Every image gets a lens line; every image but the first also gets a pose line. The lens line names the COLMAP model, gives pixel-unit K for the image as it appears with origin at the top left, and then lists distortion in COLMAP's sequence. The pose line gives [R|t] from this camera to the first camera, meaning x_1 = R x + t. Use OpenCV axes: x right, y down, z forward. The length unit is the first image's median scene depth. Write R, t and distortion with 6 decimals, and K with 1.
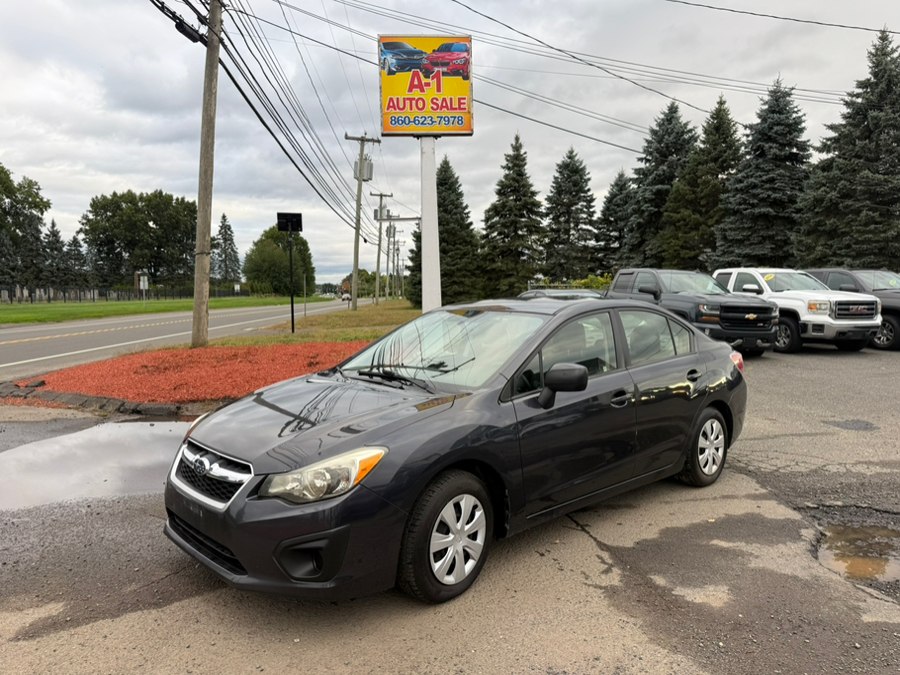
lens RADIAL K [[635.1, 0, 446.2], [0, 635.1, 346.7], [0, 0, 1]] dist [0.074197, -0.109366]
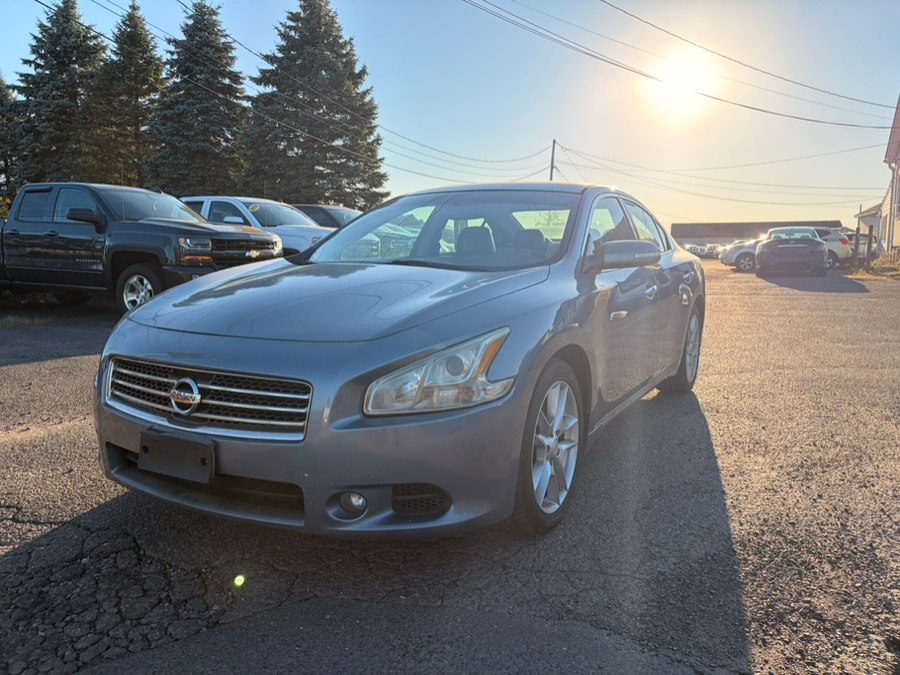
lens RADIAL K [[677.3, 0, 450.0], [0, 677.3, 337.5], [0, 0, 1]] dist [0.006384, 0.005656]
pose [[0.670284, -0.090576, 0.736556, 0.026644], [0.061479, 0.995889, 0.066519, 0.000989], [-0.739553, 0.000697, 0.673098, 0.128012]]
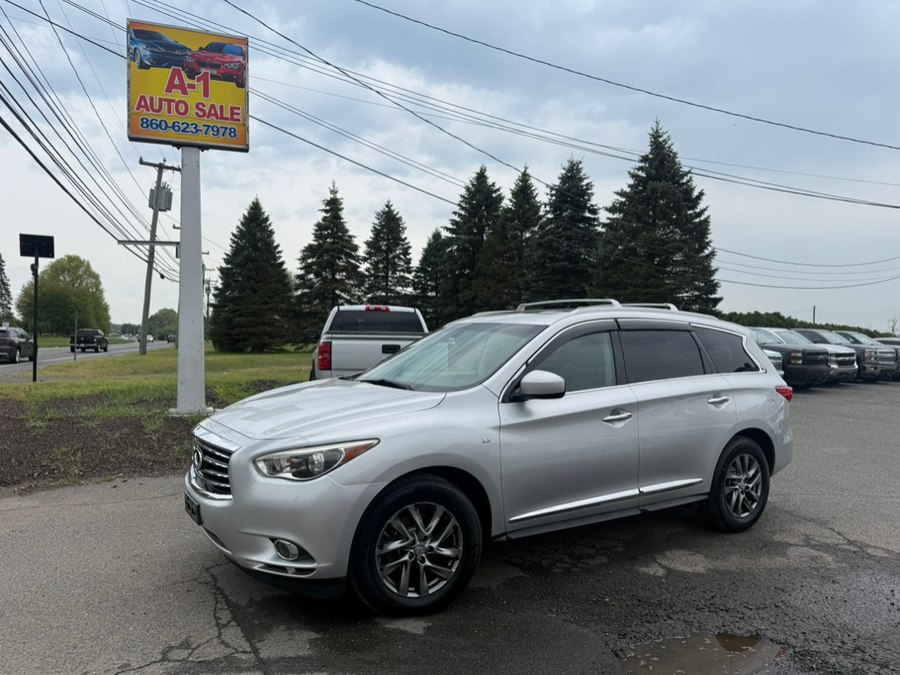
lens RADIAL K [[627.0, 0, 453.5], [0, 627.0, 337.4], [0, 0, 1]] dist [0.140452, -0.176704]
pose [[0.959772, 0.019360, 0.280112, 0.021140], [0.004672, 0.996381, -0.084874, -0.003091], [-0.280741, 0.082768, 0.956208, 0.039102]]
